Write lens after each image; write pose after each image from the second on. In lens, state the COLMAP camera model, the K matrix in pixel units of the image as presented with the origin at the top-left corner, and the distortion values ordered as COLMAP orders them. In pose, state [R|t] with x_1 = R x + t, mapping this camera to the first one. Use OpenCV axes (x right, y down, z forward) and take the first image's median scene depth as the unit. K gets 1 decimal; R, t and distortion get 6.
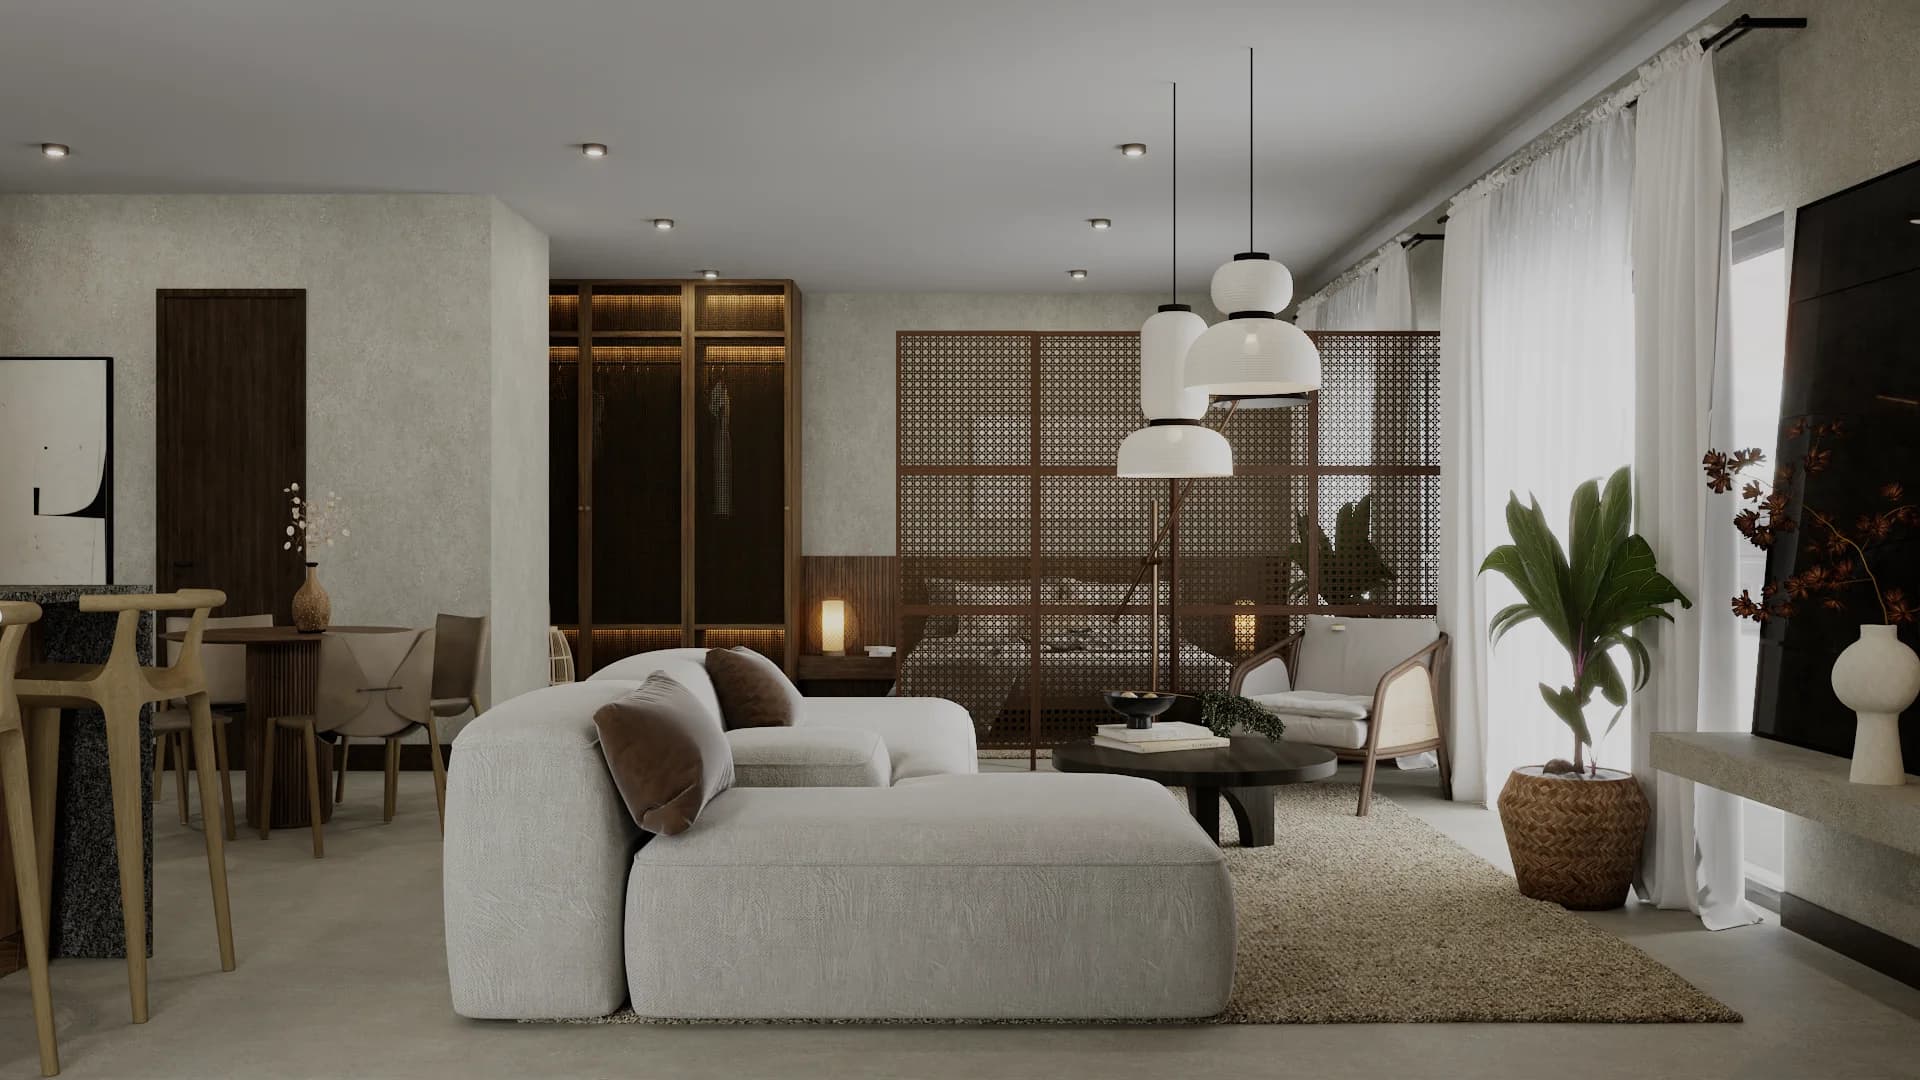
lens RADIAL K [[1476.4, 0, 959.2], [0, 1476.4, 540.1], [0, 0, 1]] dist [0.008338, -0.004588]
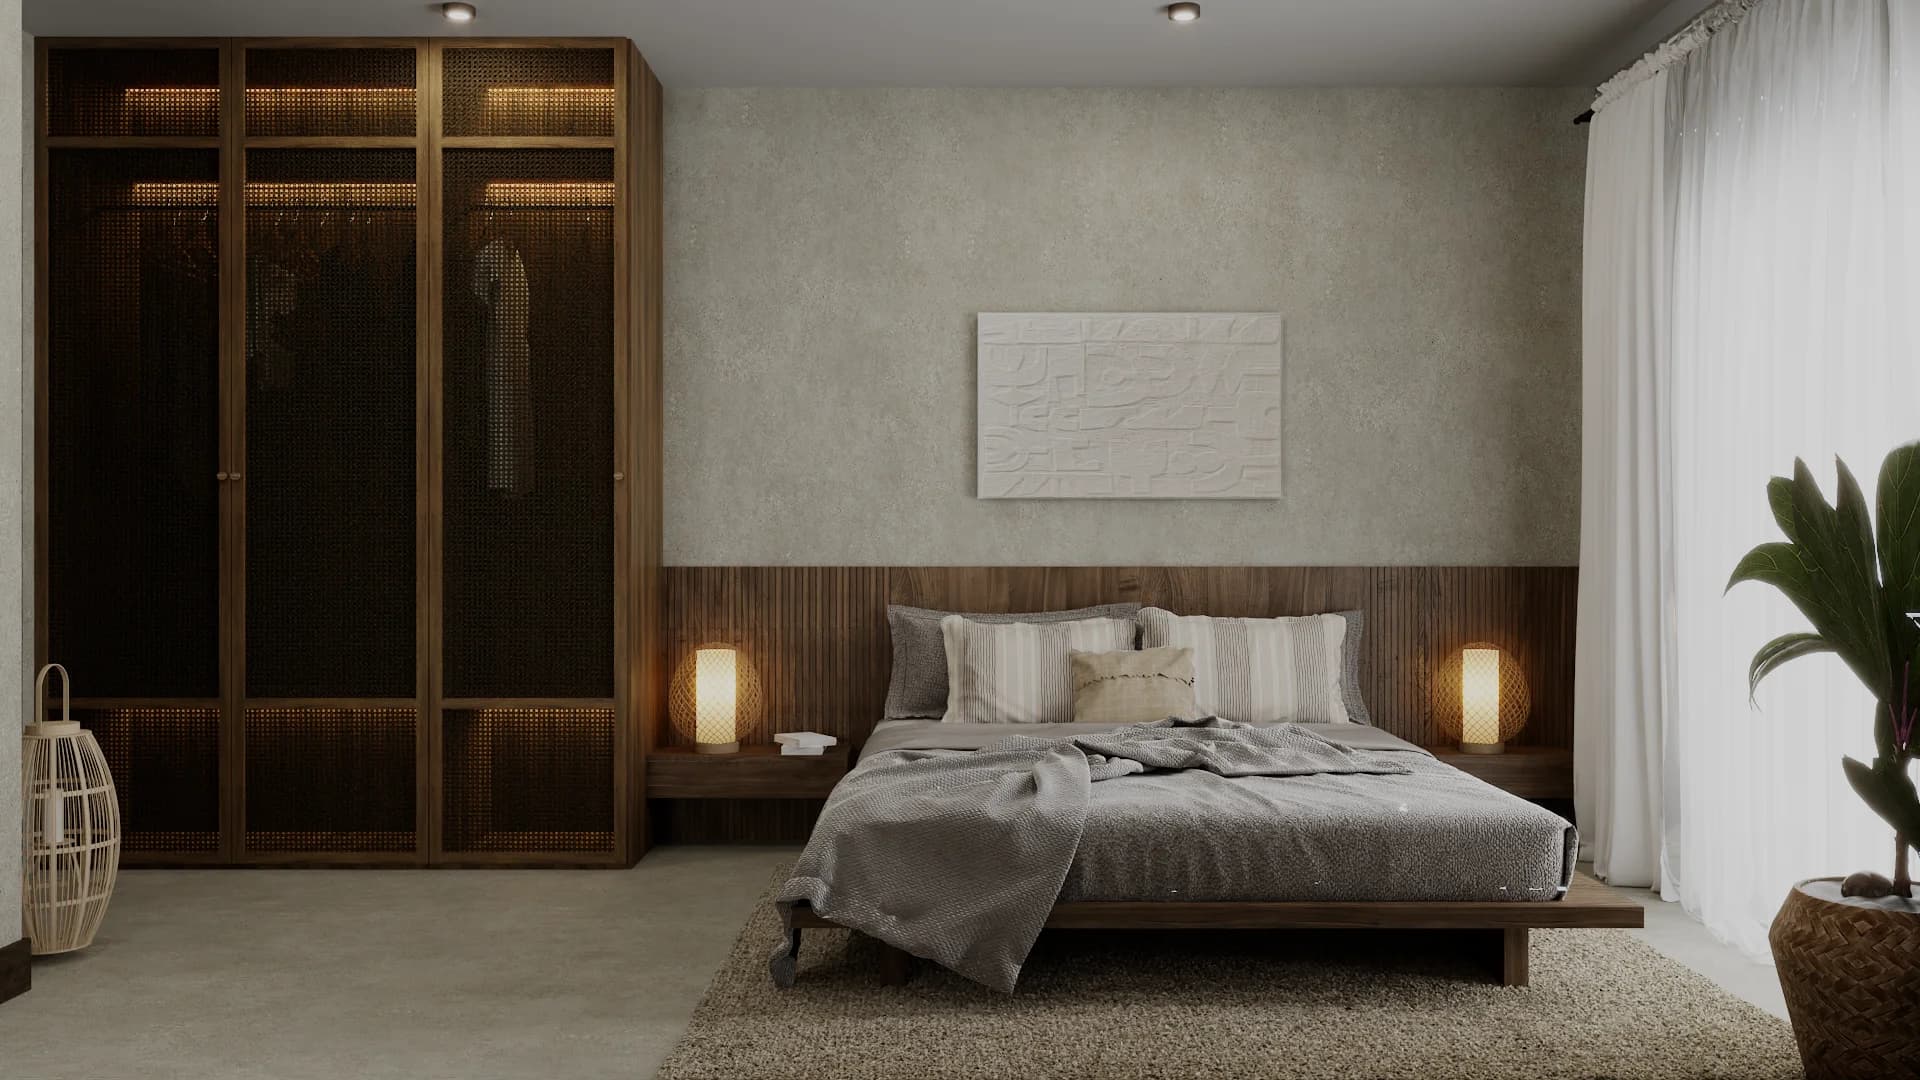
lens RADIAL K [[1476.4, 0, 958.3], [0, 1476.4, 537.7], [0, 0, 1]] dist [0.008338, -0.004588]
pose [[0.999977, 0.000682, 0.006754, -0.000478], [-0.000689, 0.999999, 0.001055, -0.000585], [-0.006754, -0.001060, 0.999977, 0.451867]]
